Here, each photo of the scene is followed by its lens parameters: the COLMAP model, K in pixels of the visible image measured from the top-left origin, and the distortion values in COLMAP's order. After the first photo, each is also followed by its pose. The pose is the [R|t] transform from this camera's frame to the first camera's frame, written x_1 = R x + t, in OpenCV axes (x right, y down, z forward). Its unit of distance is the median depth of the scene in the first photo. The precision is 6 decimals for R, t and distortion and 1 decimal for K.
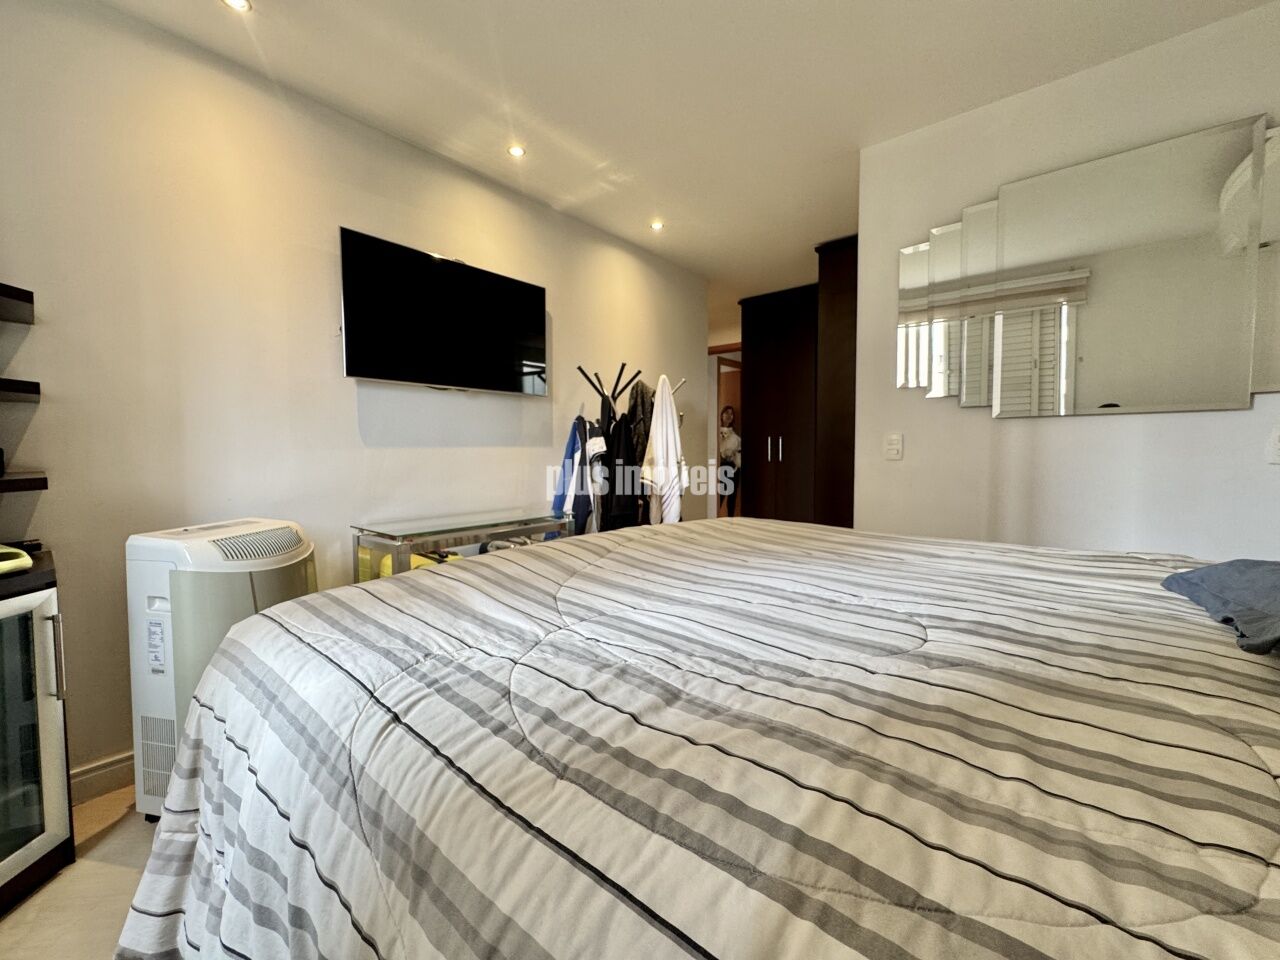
lens RADIAL K [[511.5, 0, 640.7], [0, 511.5, 475.2], [0, 0, 1]] dist [-0.002596, -0.000023]
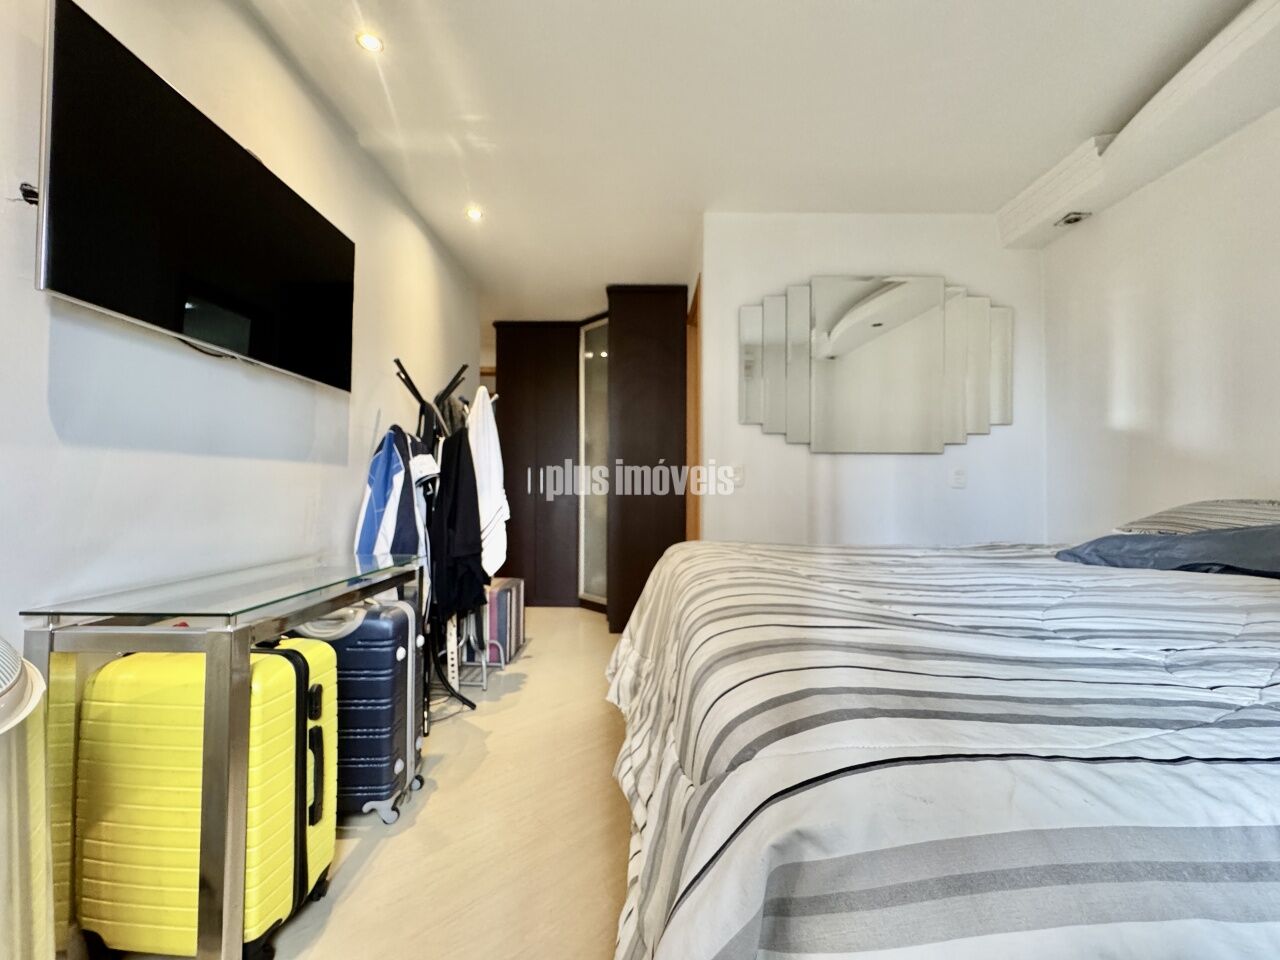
lens RADIAL K [[511.5, 0, 638.0], [0, 511.5, 477.8], [0, 0, 1]] dist [-0.002596, -0.000023]
pose [[0.770640, 0.024904, 0.636784, -0.323445], [0.023331, 0.997464, -0.067245, 0.018212], [-0.636843, 0.066679, 0.768105, 0.220306]]
